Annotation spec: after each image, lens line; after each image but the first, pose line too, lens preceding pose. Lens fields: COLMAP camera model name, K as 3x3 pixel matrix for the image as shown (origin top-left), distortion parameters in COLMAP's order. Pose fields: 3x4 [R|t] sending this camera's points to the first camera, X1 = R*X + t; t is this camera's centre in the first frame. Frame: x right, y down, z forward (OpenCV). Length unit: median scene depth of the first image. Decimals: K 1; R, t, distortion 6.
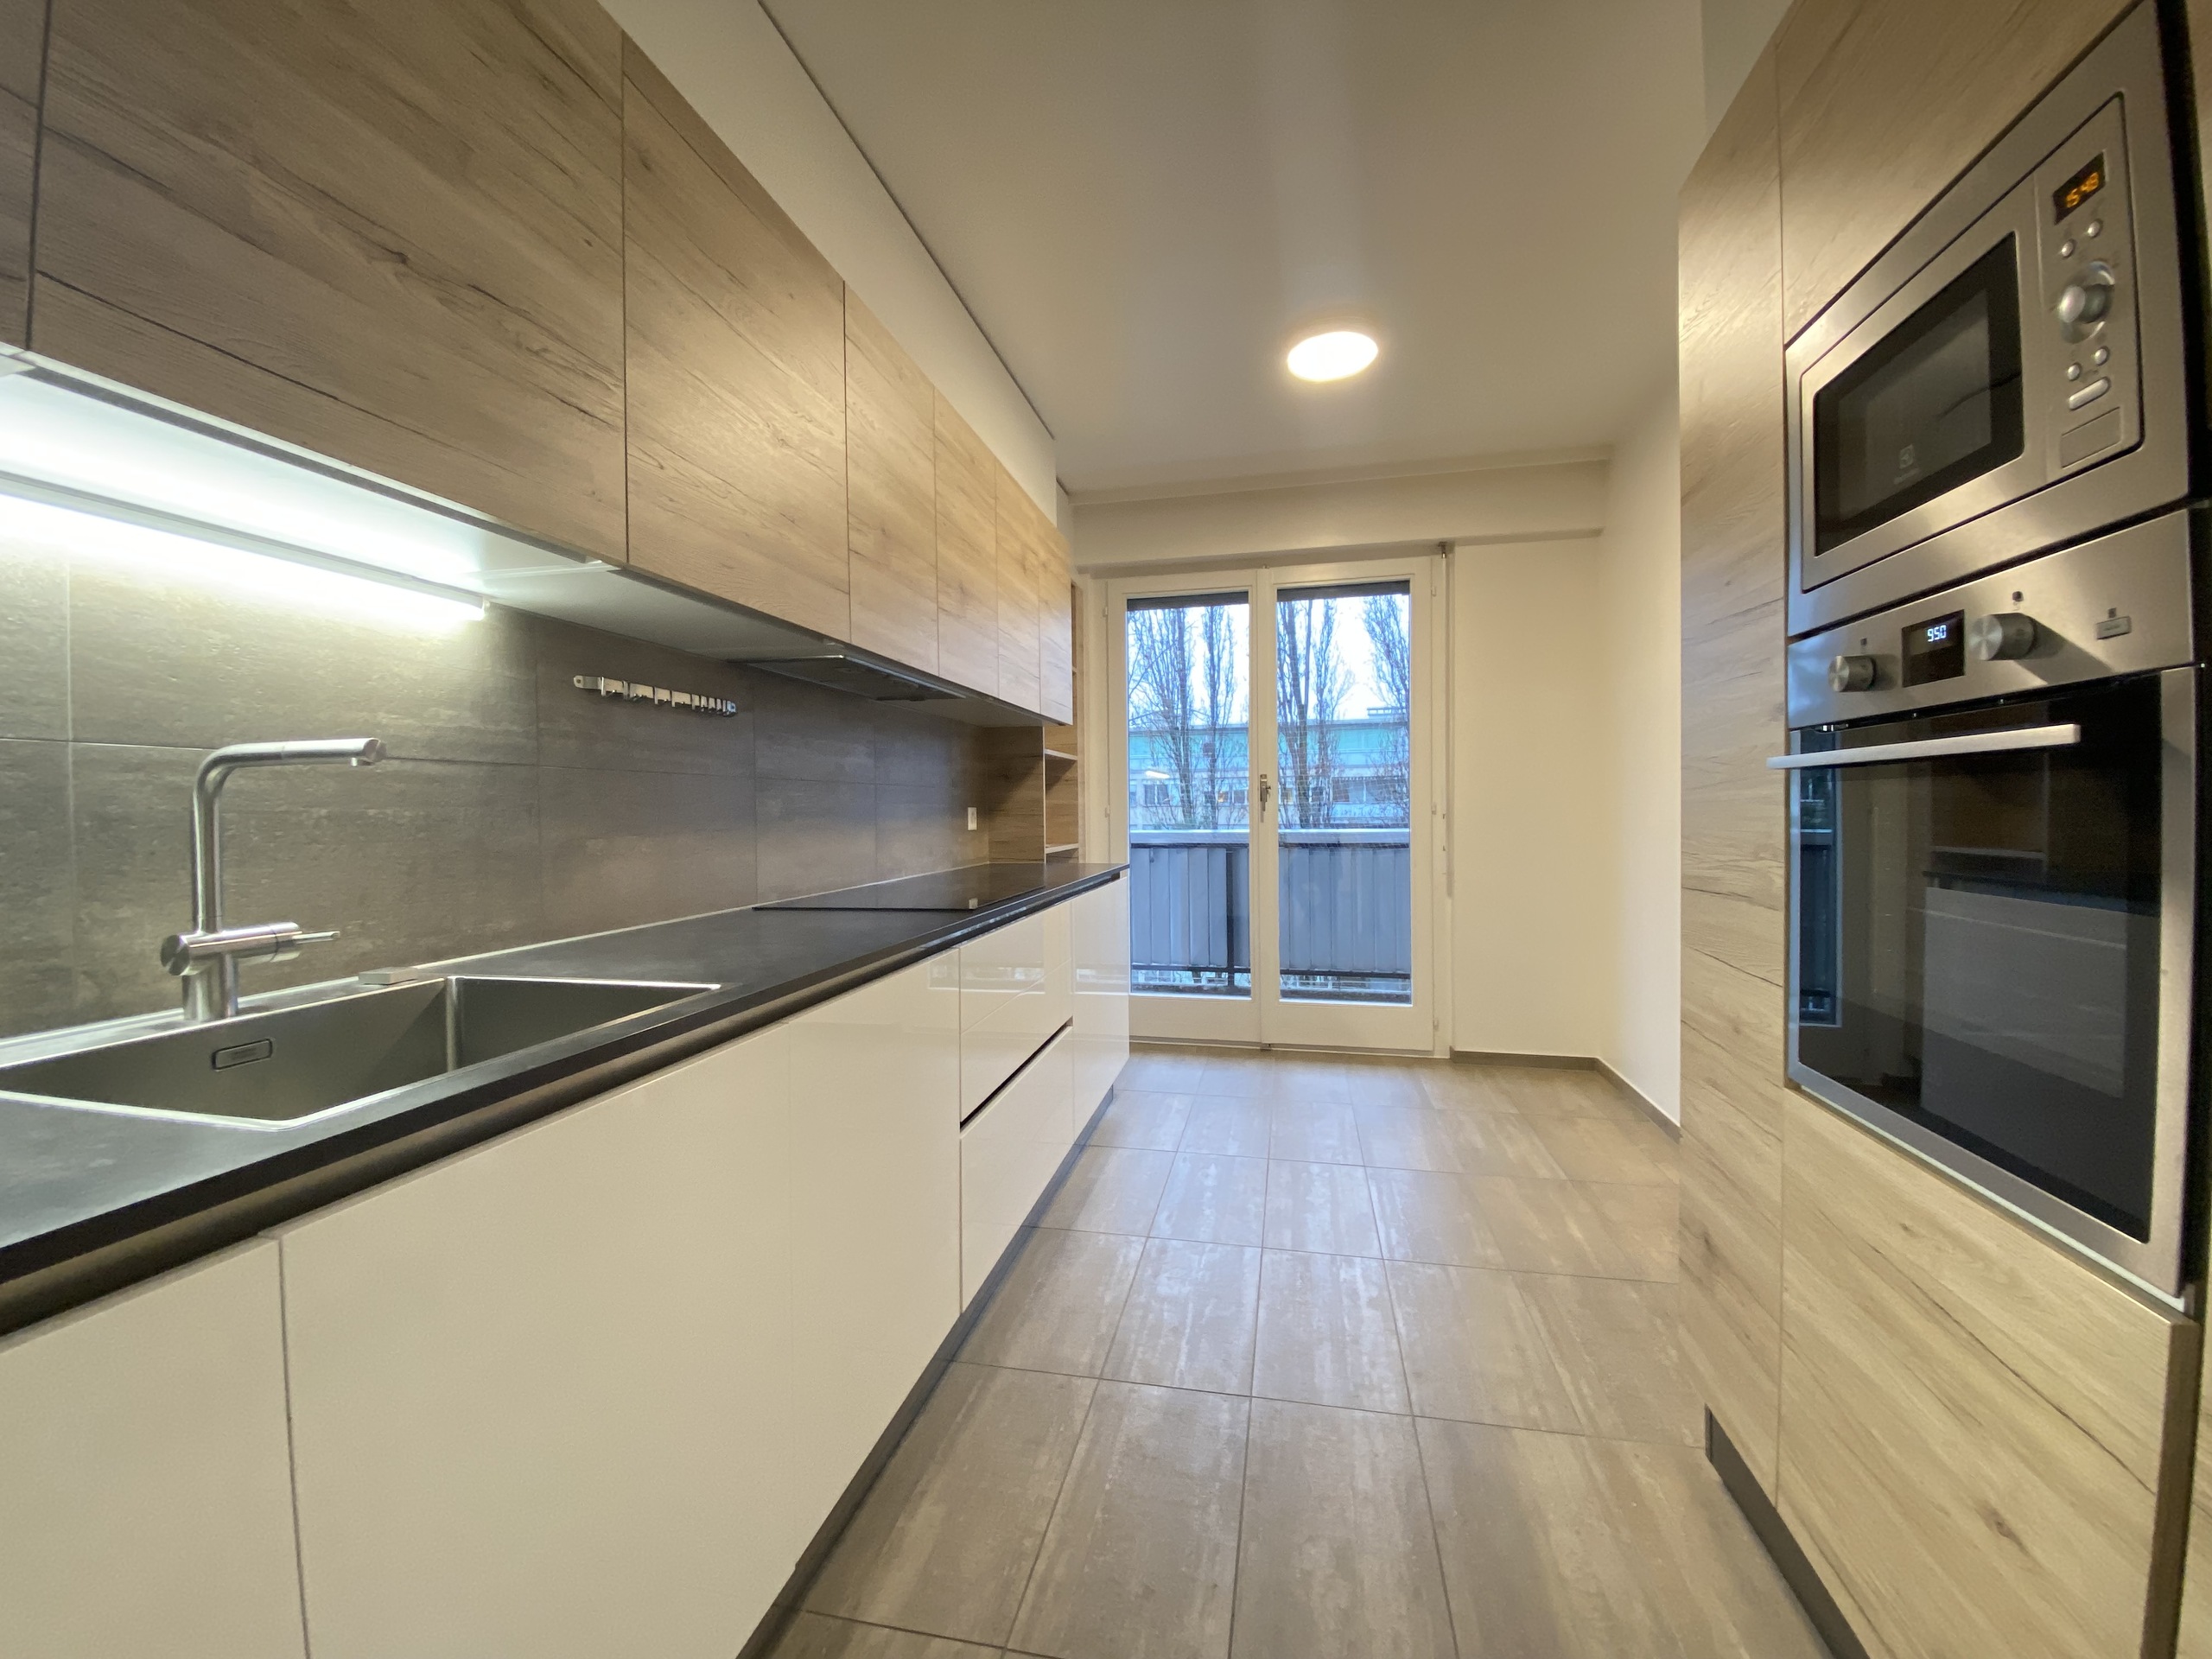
lens RADIAL K [[926.3, 0, 1092.8], [0, 926.3, 829.1], [0, 0, 1]] dist [-0.027072, -0.000781]
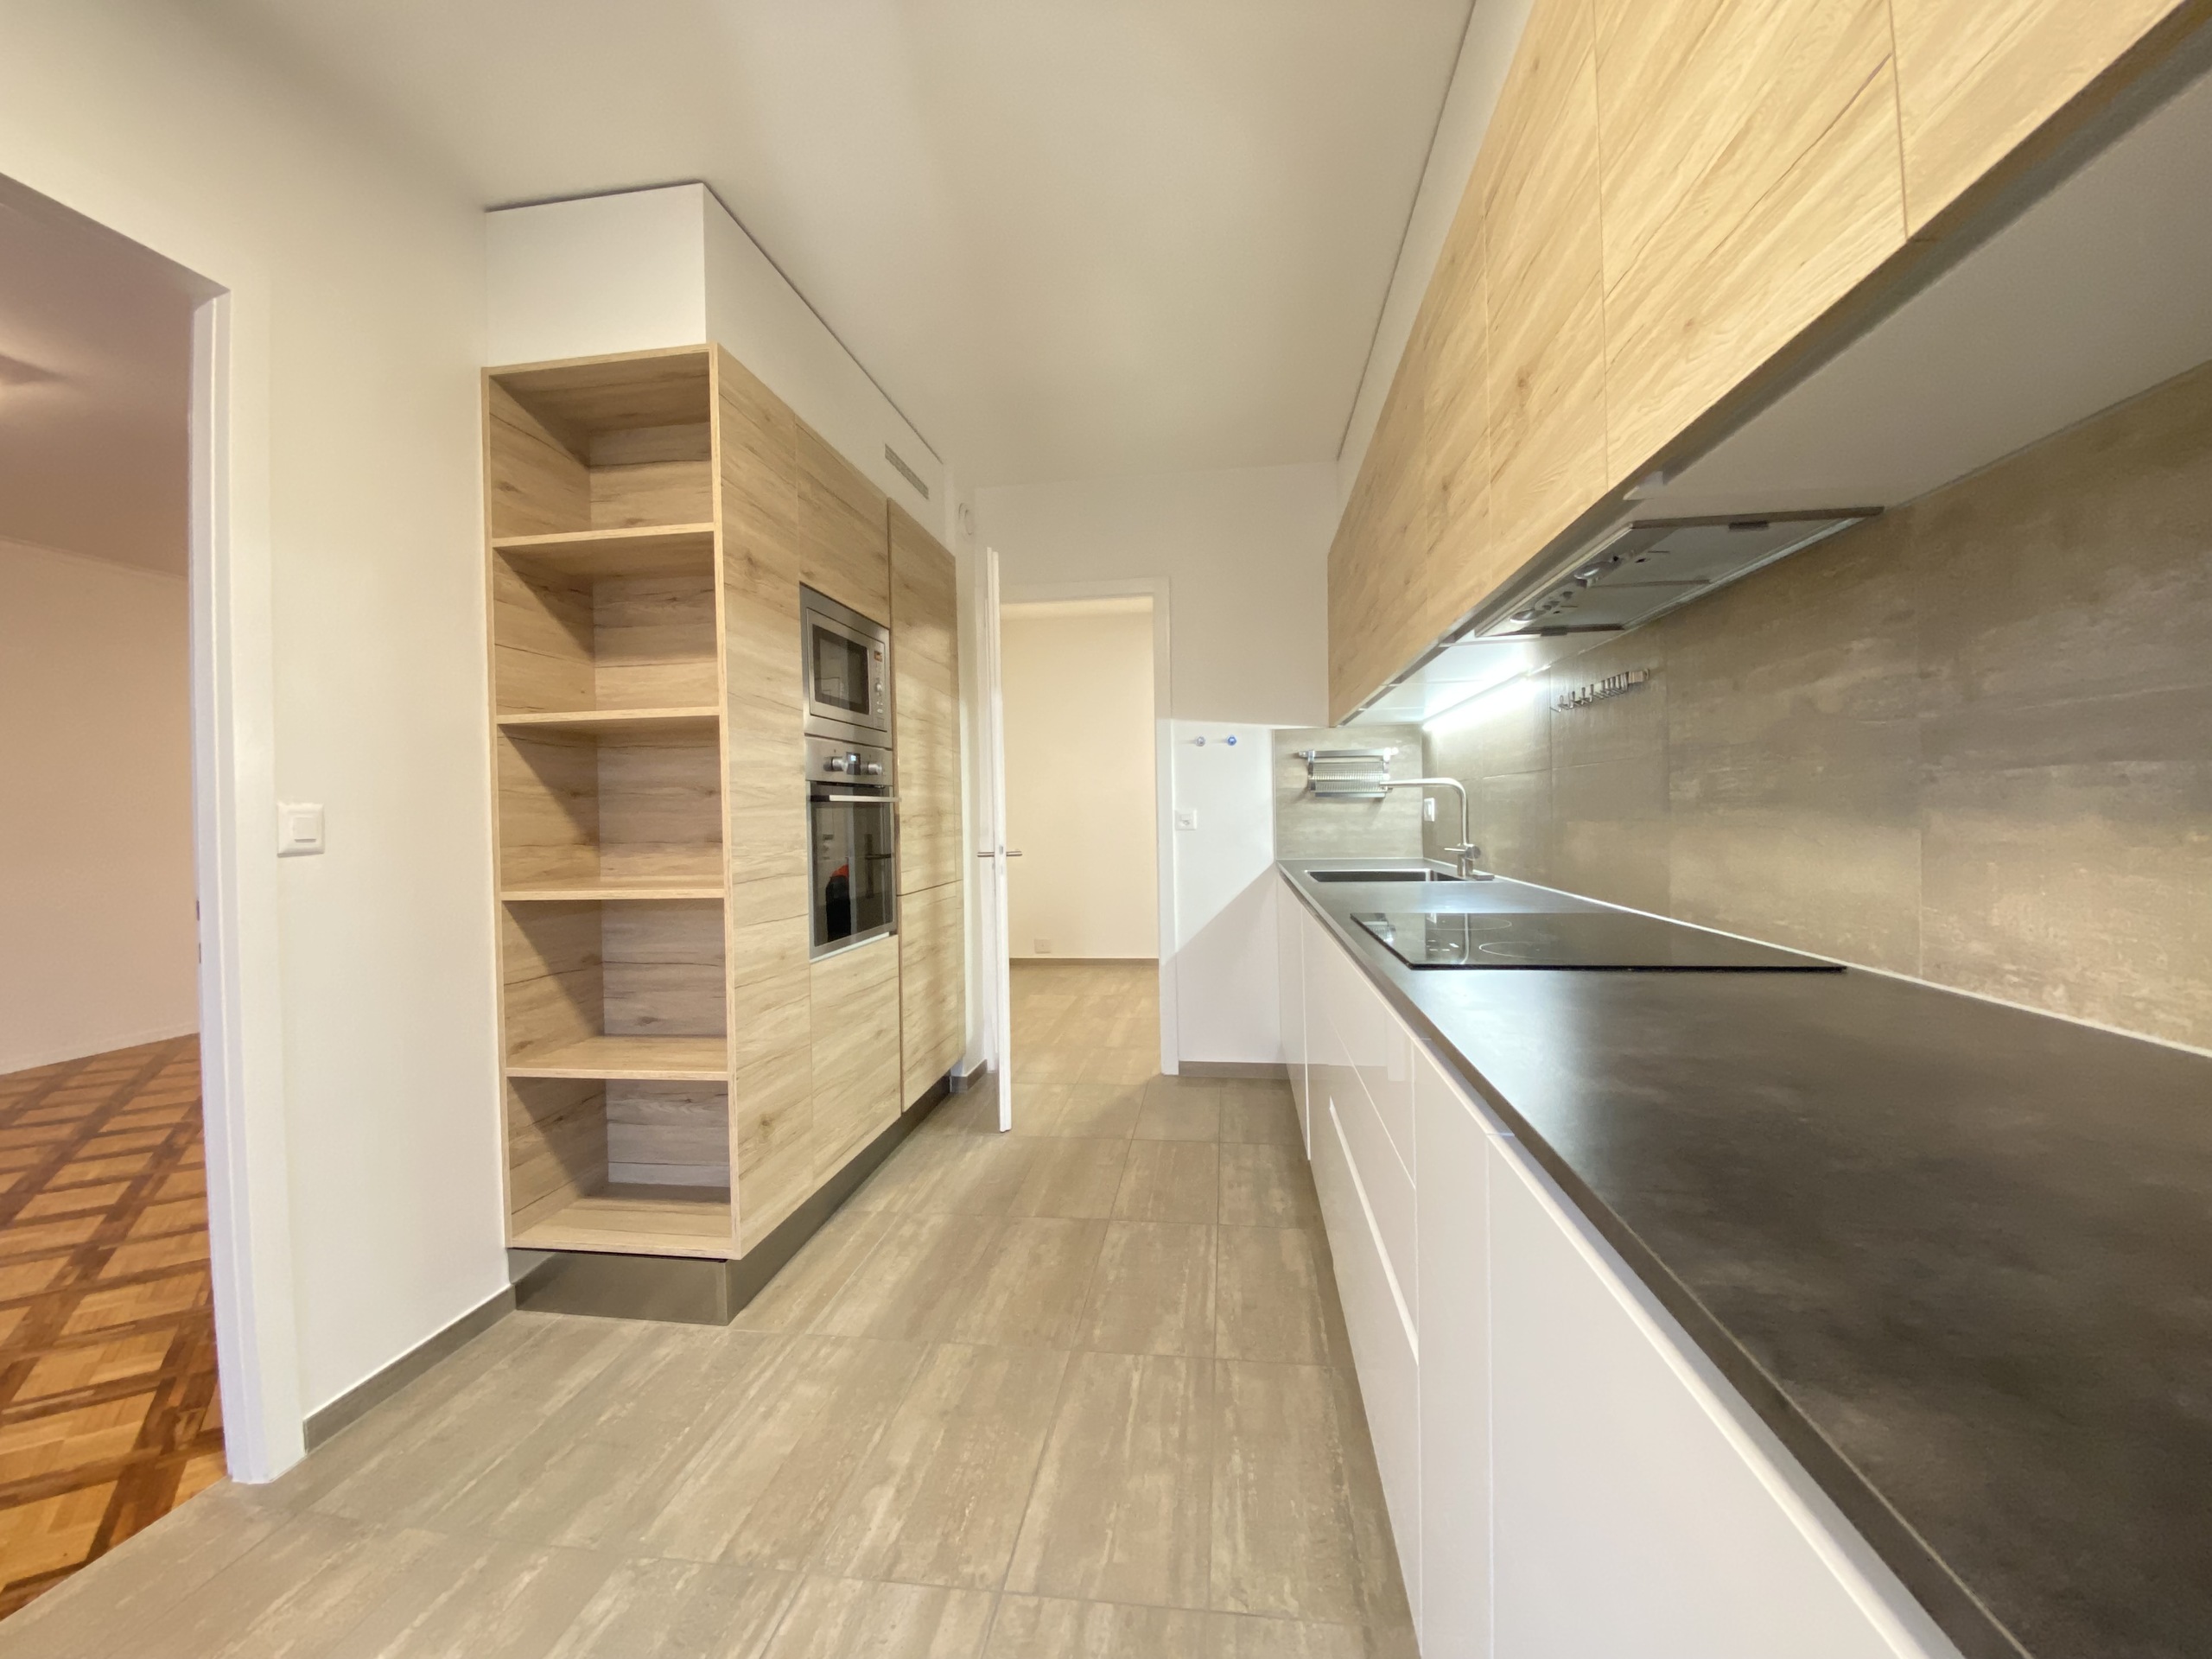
lens RADIAL K [[926.3, 0, 1104.5], [0, 926.3, 823.2], [0, 0, 1]] dist [-0.027072, -0.000781]
pose [[-0.996081, 0.032361, -0.082317, 0.176589], [0.029572, 0.998954, 0.034885, -0.039221], [0.083360, 0.032314, -0.995995, 1.795048]]
